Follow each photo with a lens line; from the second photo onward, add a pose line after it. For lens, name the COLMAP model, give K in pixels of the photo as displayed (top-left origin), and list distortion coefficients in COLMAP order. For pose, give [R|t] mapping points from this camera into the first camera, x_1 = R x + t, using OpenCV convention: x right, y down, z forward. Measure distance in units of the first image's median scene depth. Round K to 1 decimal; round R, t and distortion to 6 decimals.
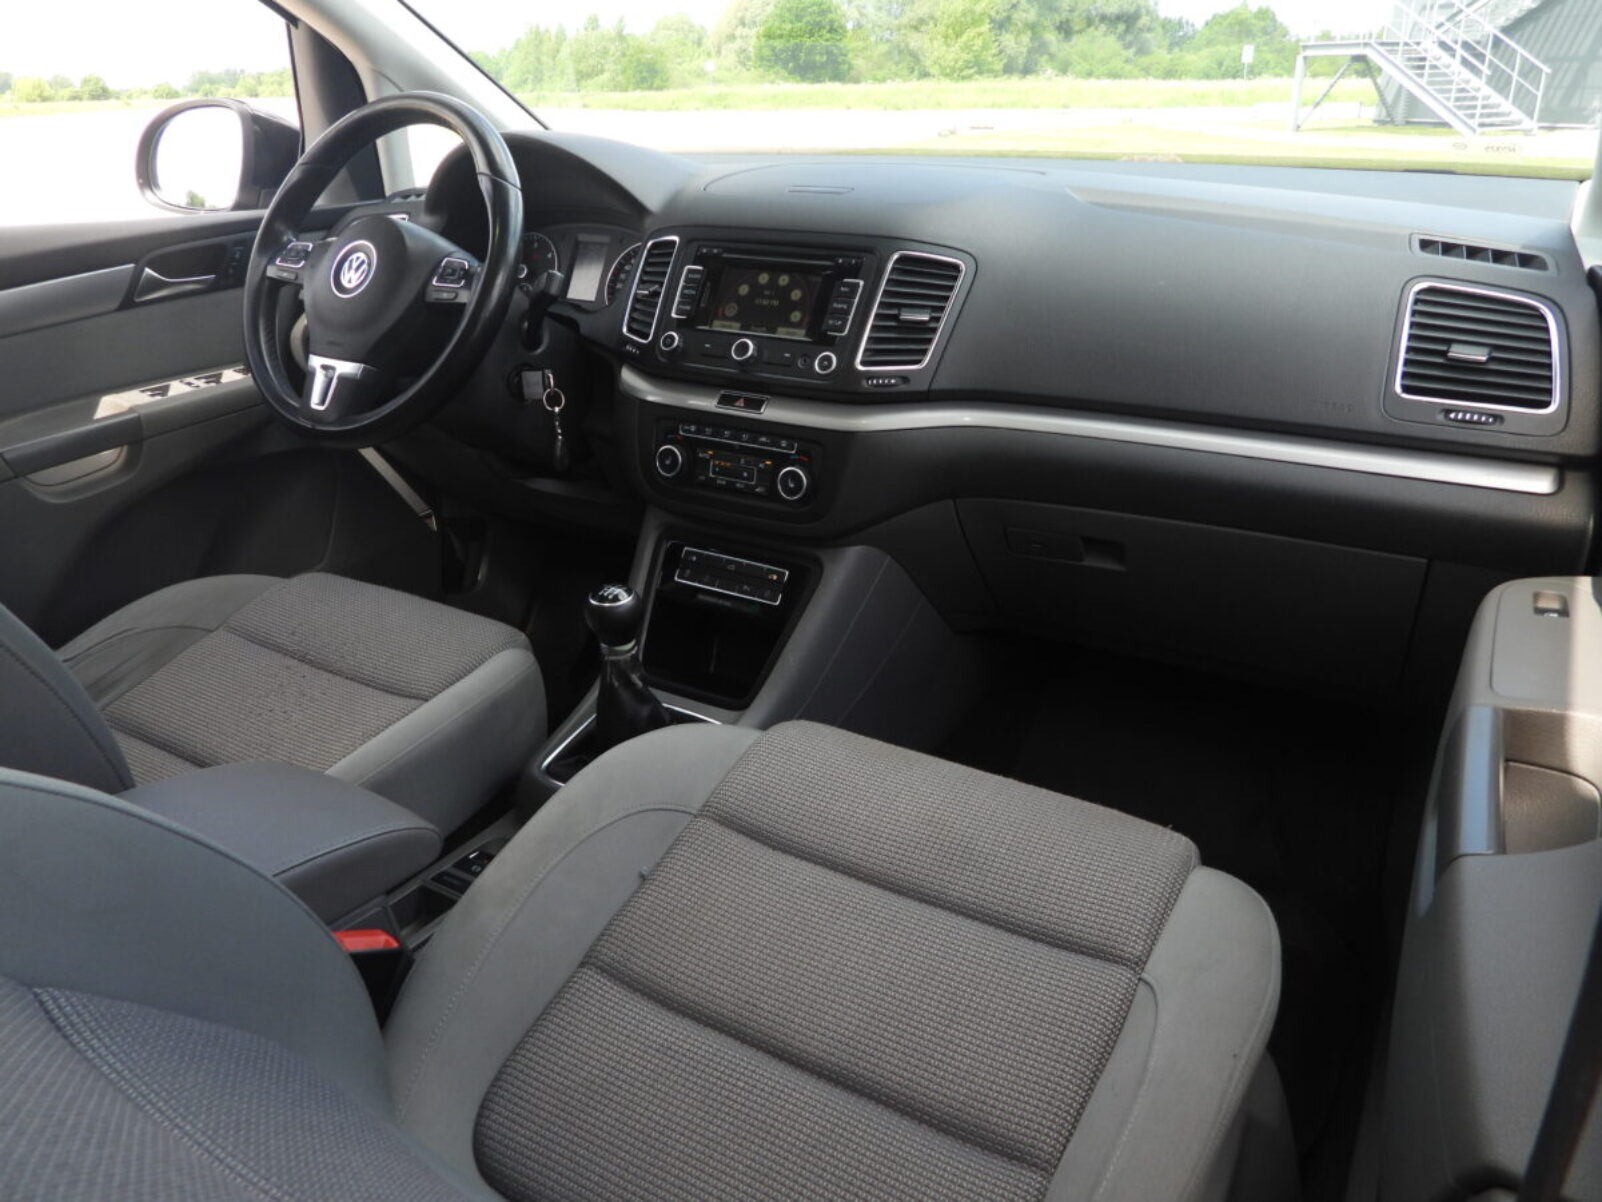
lens RADIAL K [[1145.0, 0, 797.3], [0, 1145.0, 606.1], [0, 0, 1]] dist [-0.008642, -0.002982]
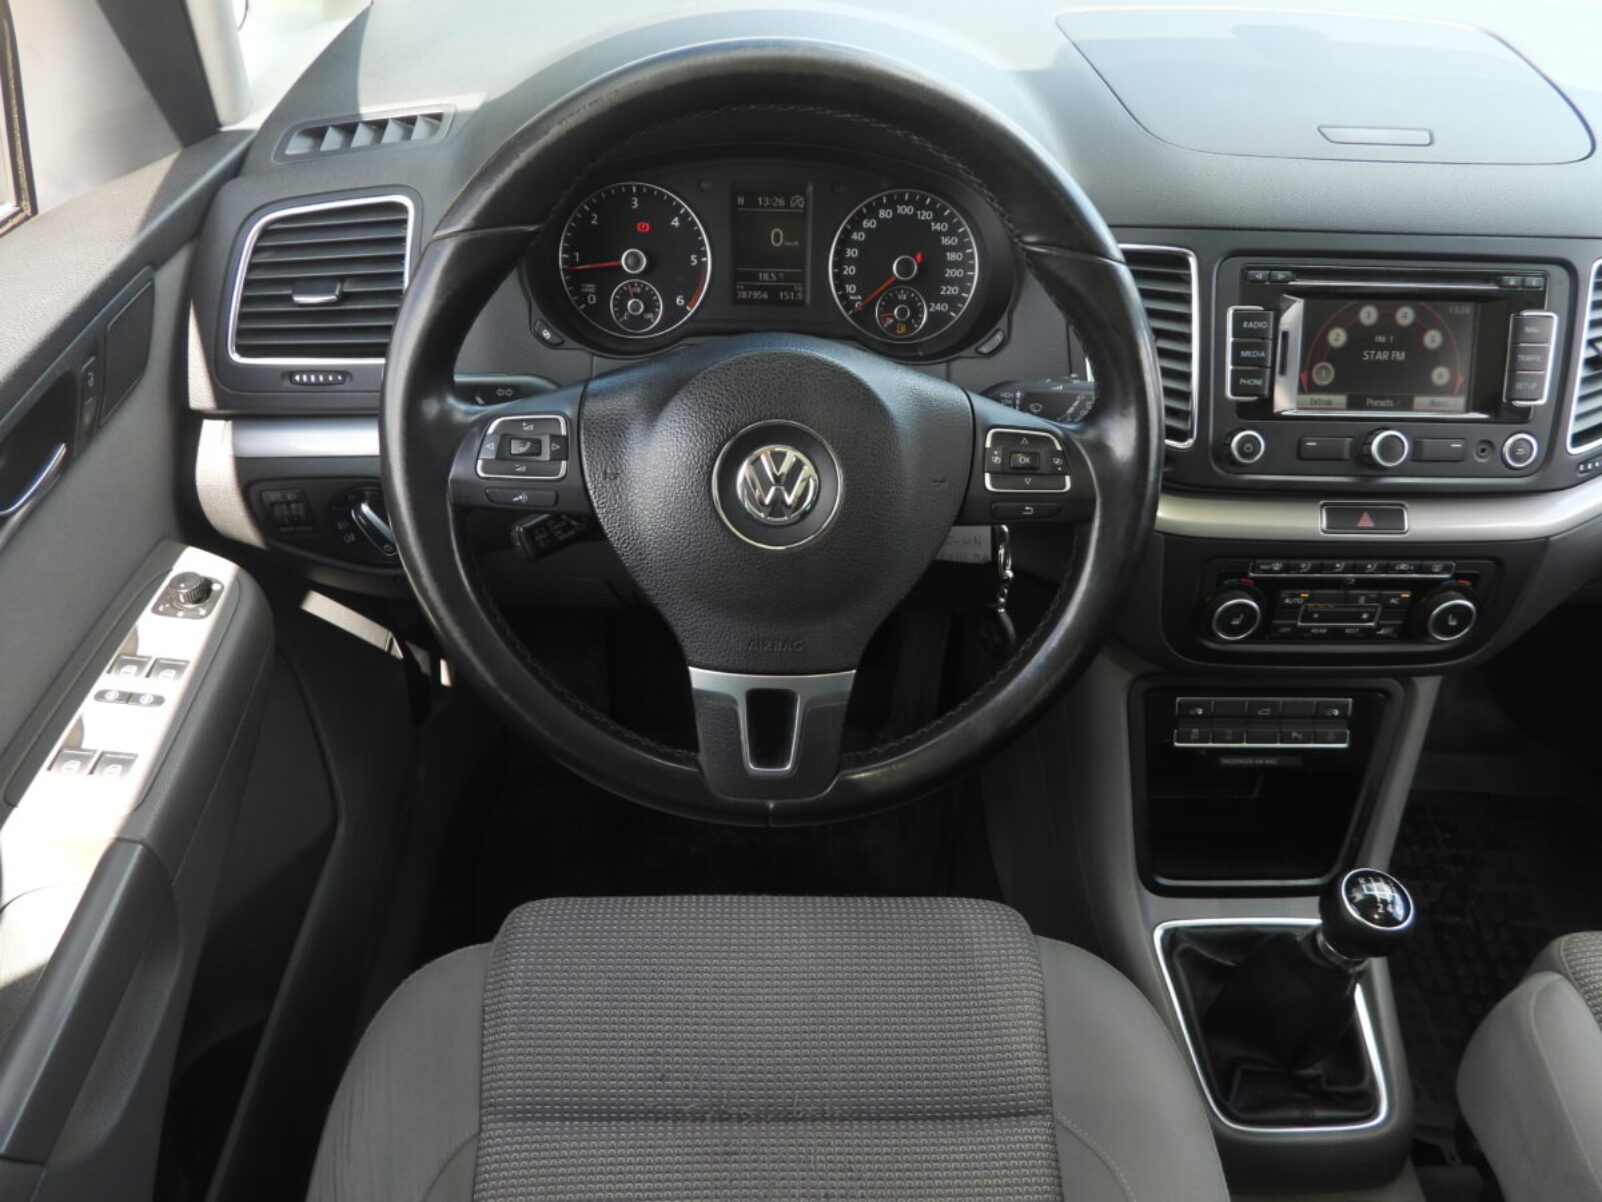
lens RADIAL K [[1145.0, 0, 804.4], [0, 1145.0, 606.9], [0, 0, 1]] dist [-0.008642, -0.002982]
pose [[0.836025, -0.342311, 0.428819, -0.591048], [0.187025, 0.912509, 0.363799, -0.413754], [-0.515833, -0.223945, 0.826901, 0.593256]]
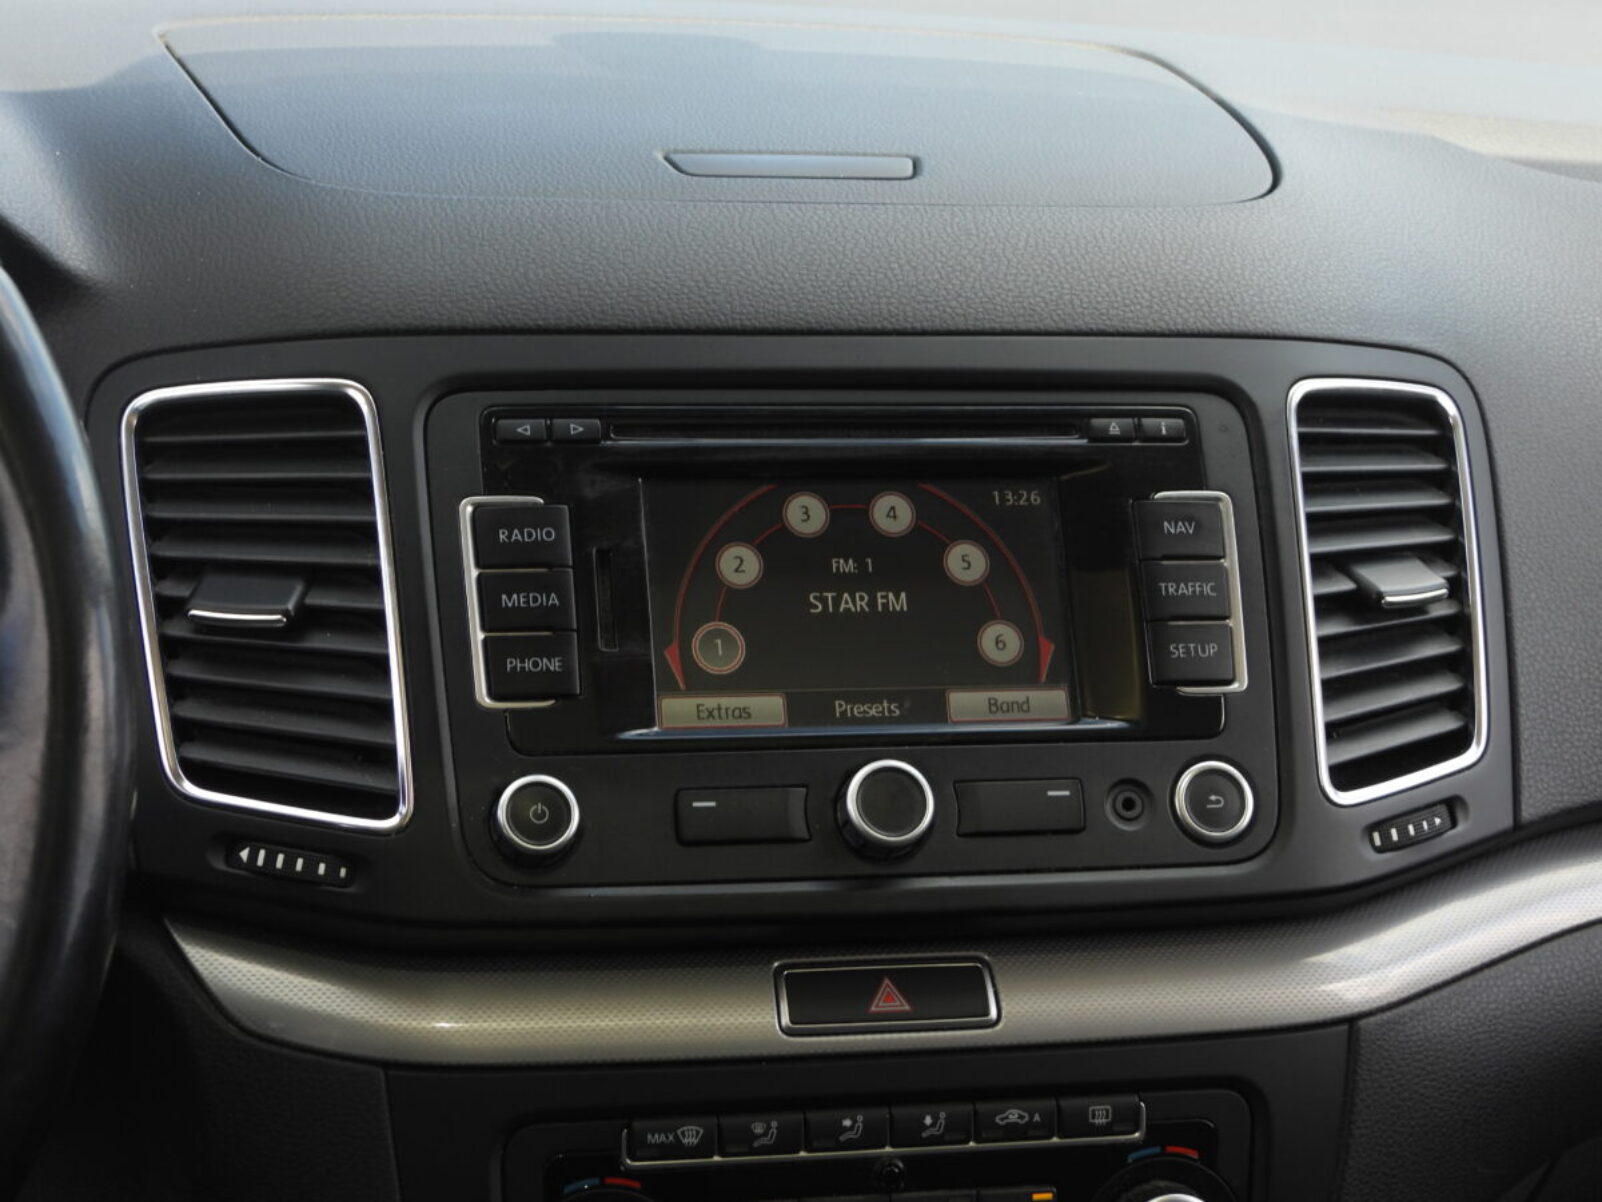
lens RADIAL K [[3205.9, 0, 797.3], [0, 3205.9, 594.0], [0, 0, 1]] dist [-0.082888, 0.000000]
pose [[0.719649, -0.157057, 0.676342, -0.520149], [0.232713, 0.972300, -0.021831, -0.246151], [-0.654179, 0.173104, 0.736264, 0.447899]]
